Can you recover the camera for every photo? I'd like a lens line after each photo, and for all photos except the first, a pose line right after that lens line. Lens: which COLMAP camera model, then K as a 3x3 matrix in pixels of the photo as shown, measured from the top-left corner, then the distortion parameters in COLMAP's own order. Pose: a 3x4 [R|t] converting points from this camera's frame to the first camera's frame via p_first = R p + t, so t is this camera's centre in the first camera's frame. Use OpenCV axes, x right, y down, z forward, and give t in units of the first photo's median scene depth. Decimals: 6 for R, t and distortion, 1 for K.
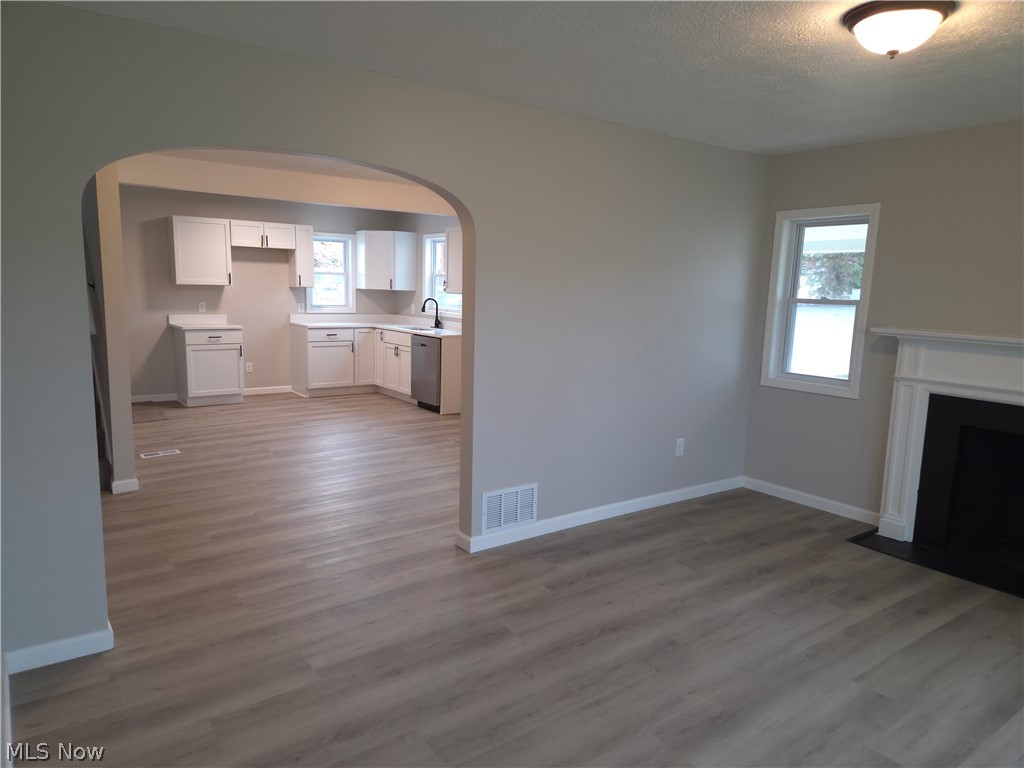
lens RADIAL K [[701.2, 0, 512.0], [0, 701.2, 384.0], [0, 0, 1]] dist [0.097651, -0.098112]
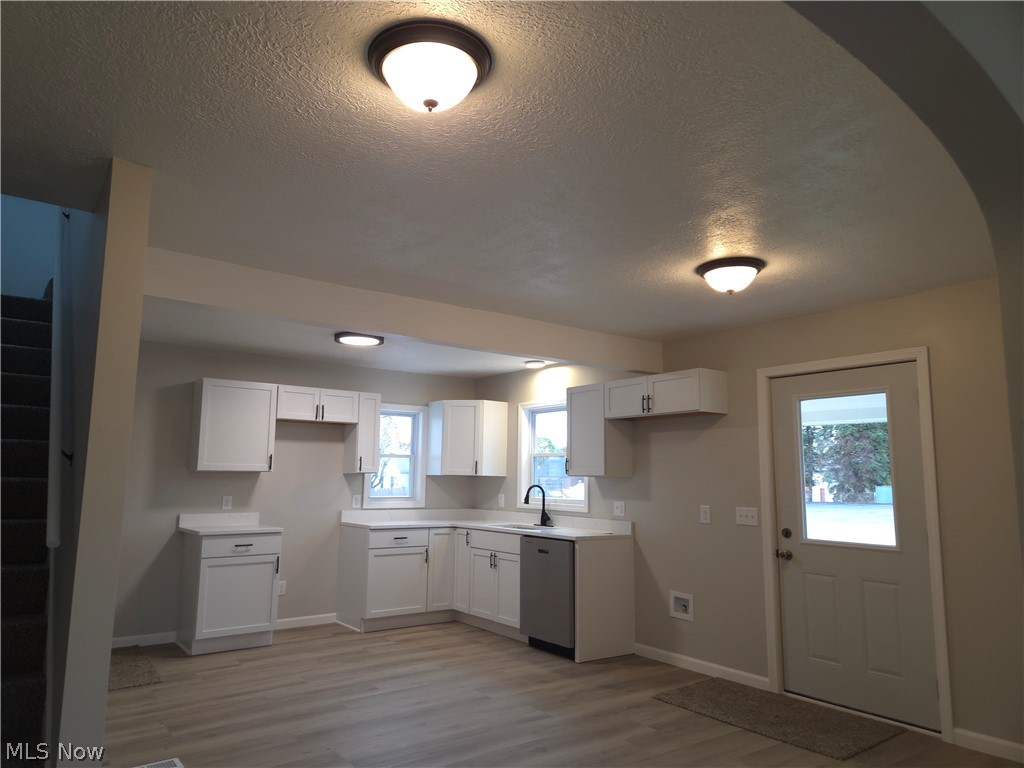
lens RADIAL K [[701.2, 0, 512.0], [0, 701.2, 384.0], [0, 0, 1]] dist [0.097651, -0.098112]
pose [[0.999939, -0.009678, 0.005332, -0.146262], [0.010777, 0.960759, -0.277174, -0.020118], [-0.002440, 0.277214, 0.960805, 0.268026]]
